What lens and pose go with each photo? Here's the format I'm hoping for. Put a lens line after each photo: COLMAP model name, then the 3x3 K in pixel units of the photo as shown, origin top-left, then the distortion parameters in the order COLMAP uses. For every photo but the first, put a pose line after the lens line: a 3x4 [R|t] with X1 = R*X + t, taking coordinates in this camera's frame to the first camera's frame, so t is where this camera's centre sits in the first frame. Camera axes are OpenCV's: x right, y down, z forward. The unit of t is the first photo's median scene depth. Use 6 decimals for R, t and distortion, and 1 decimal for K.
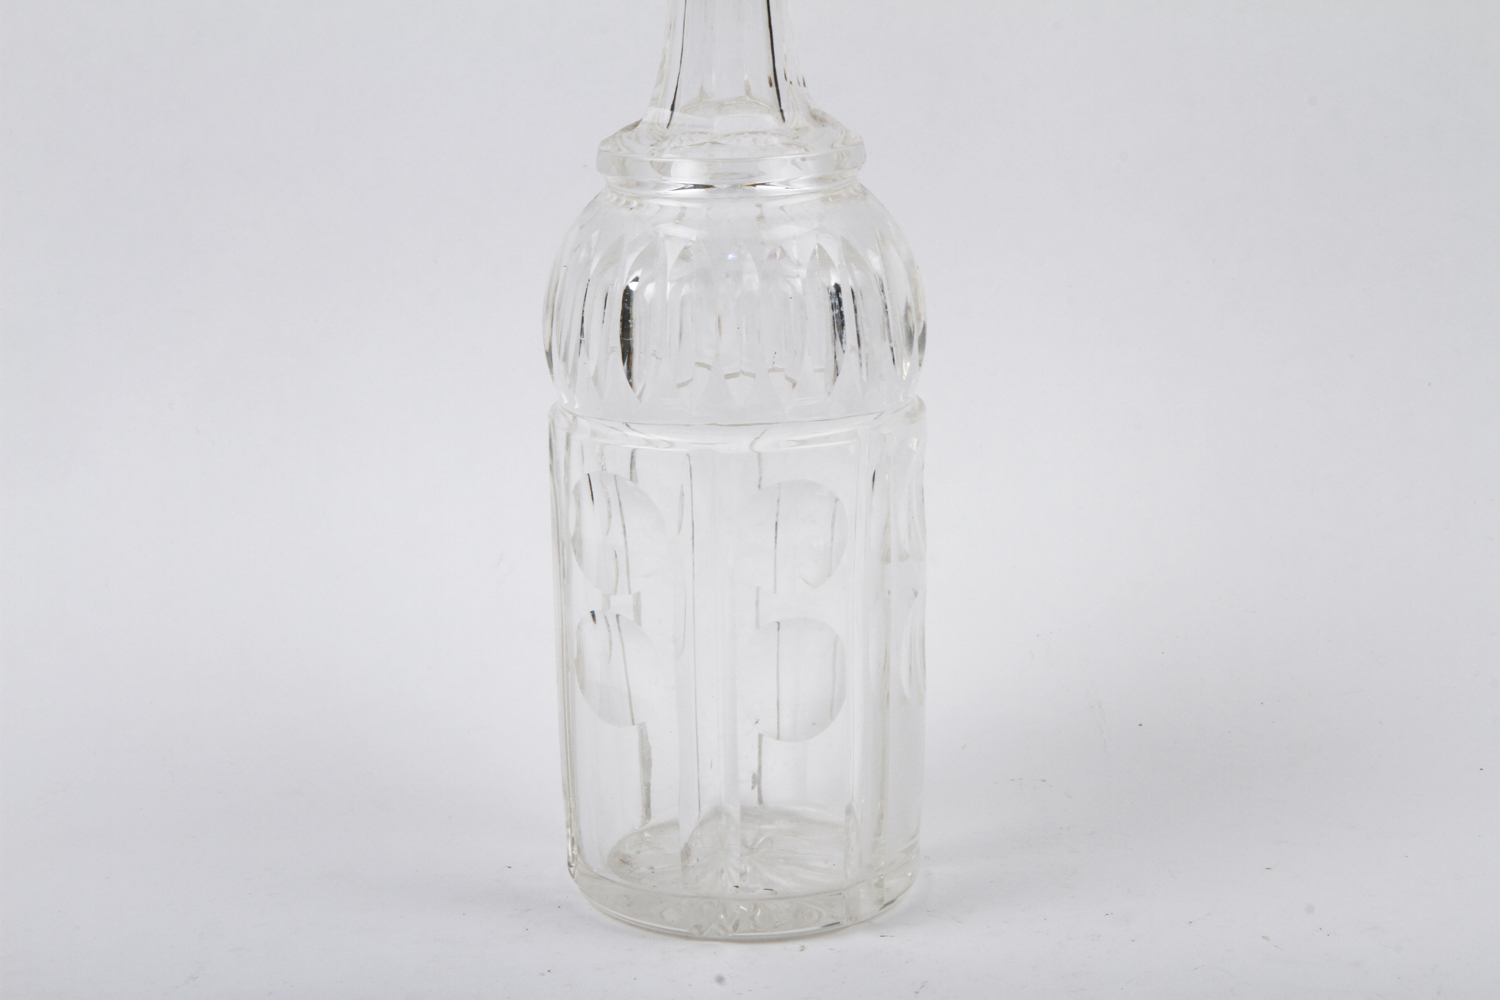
lens RADIAL K [[3830.8, 0, 754.9], [0, 3830.8, 501.8], [0, 0, 1]] dist [0.104035, 0.000000]
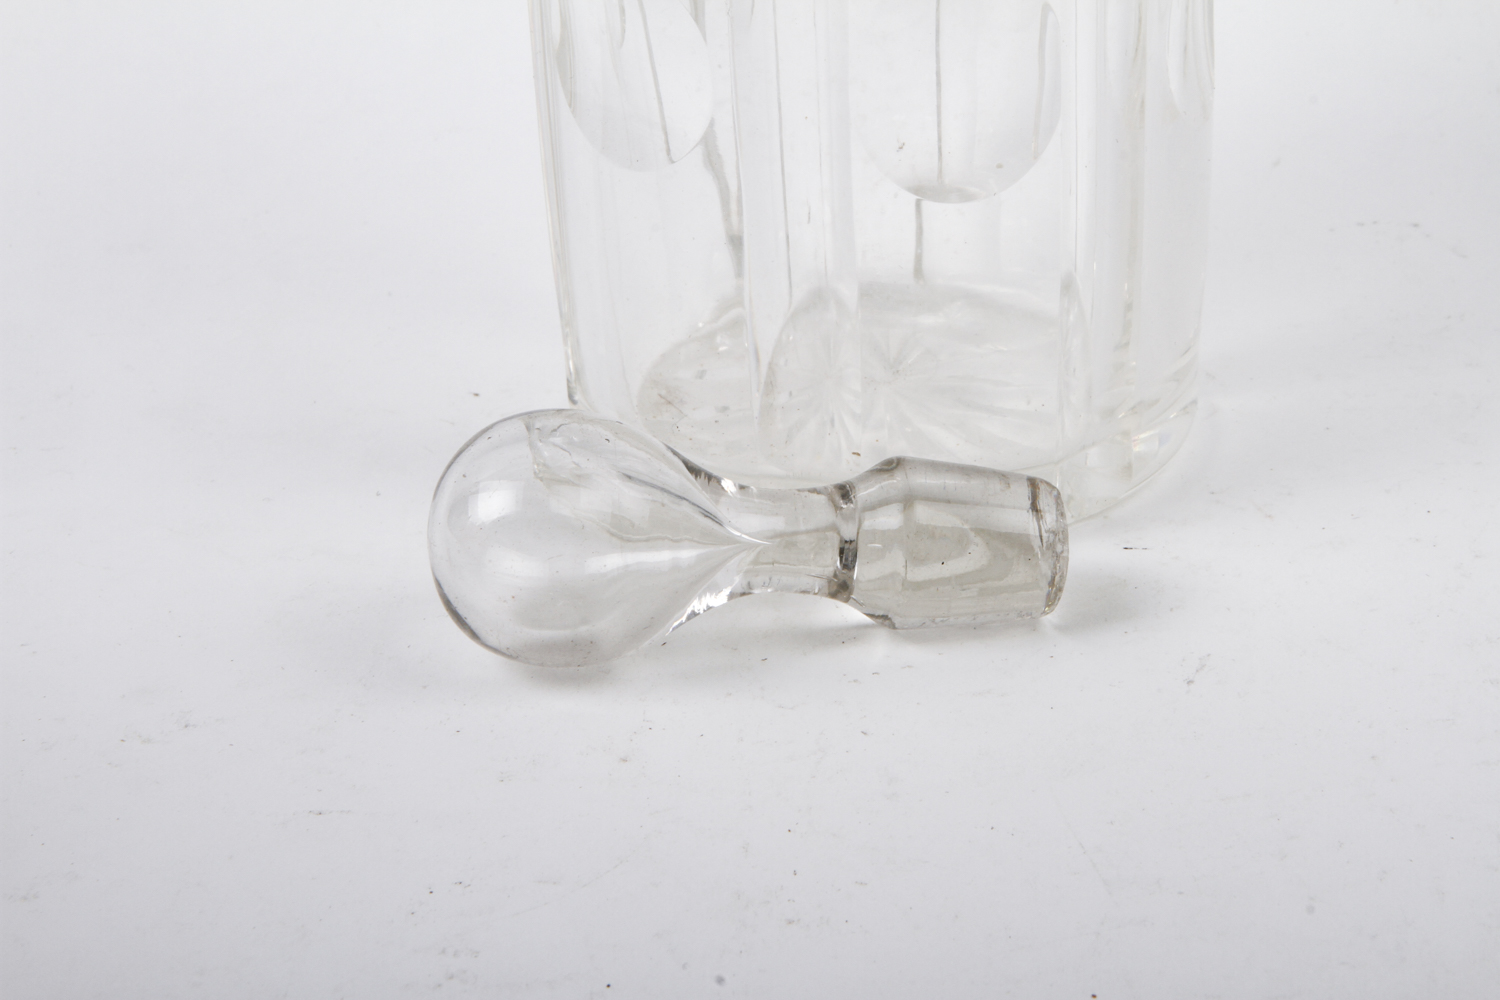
lens RADIAL K [[3830.8, 0, 748.0], [0, 3830.8, 505.4], [0, 0, 1]] dist [0.104035, 0.000000]
pose [[0.997396, 0.002893, -0.072063, 0.018306], [0.010947, 0.981547, 0.190908, 0.002559], [0.071285, -0.191200, 0.978959, 0.453169]]
